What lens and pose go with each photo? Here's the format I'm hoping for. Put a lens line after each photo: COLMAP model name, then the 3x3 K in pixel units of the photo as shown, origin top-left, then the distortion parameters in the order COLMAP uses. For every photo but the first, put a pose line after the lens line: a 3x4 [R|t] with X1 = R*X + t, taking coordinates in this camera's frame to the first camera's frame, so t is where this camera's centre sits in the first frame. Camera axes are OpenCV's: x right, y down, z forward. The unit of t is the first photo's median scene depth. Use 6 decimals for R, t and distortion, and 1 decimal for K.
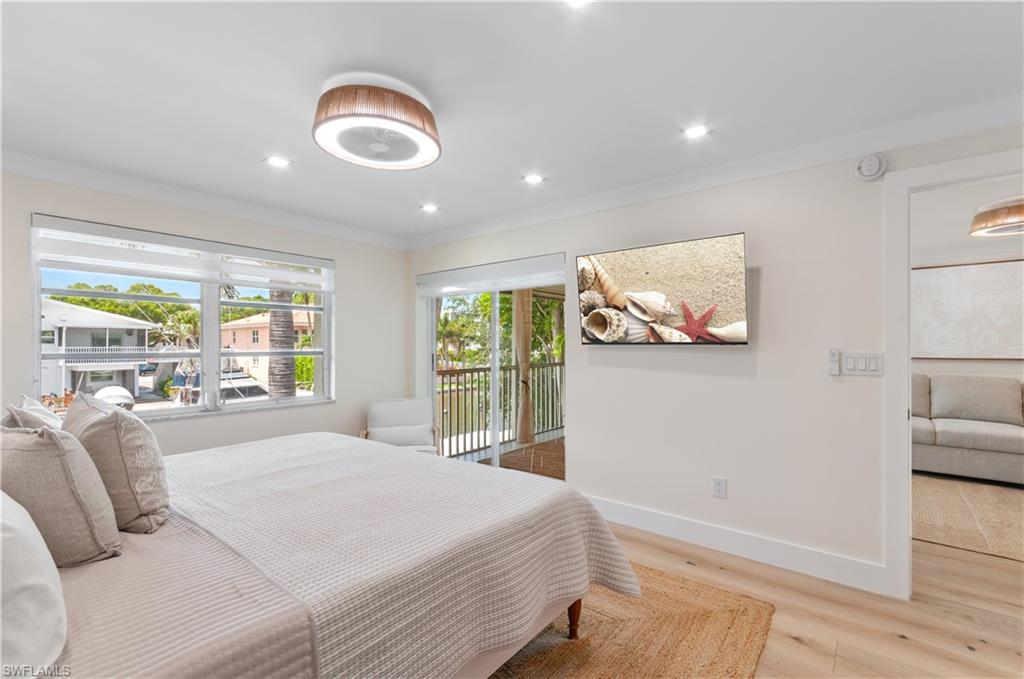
lens RADIAL K [[452.6, 0, 522.2], [0, 452.6, 347.7], [0, 0, 1]] dist [0.002084, 0.000306]
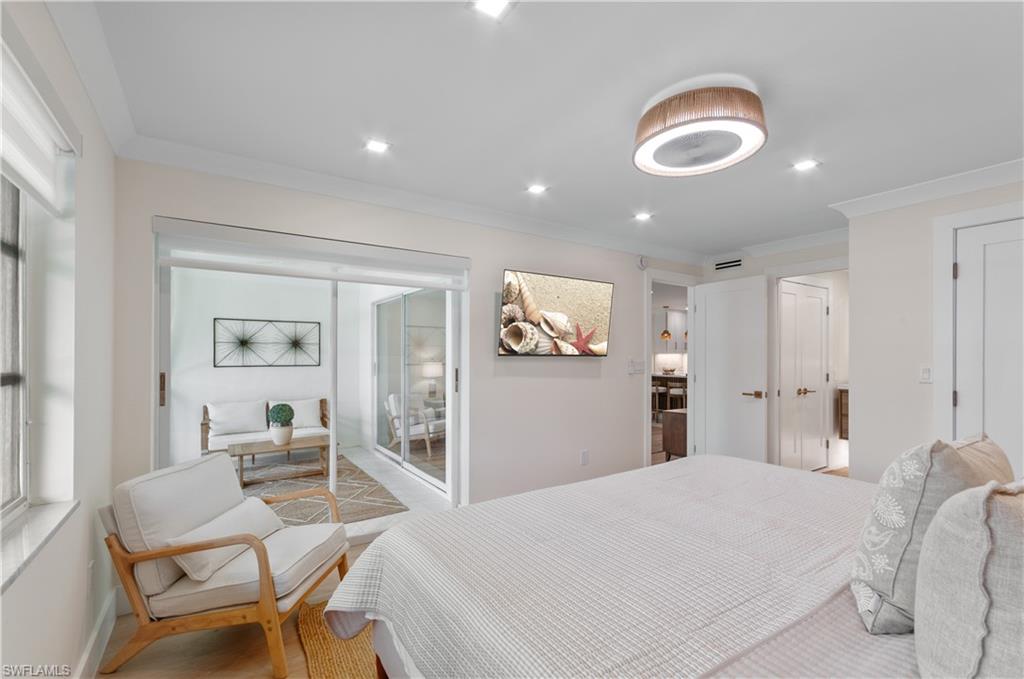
lens RADIAL K [[449.7, 0, 522.0], [0, 449.7, 343.2], [0, 0, 1]] dist [0.001023, 0.000158]
pose [[0.303008, 0.033592, 0.952396, -0.846014], [0.002755, 0.999343, -0.036125, 0.001833], [-0.952984, 0.013570, 0.302717, 0.675262]]
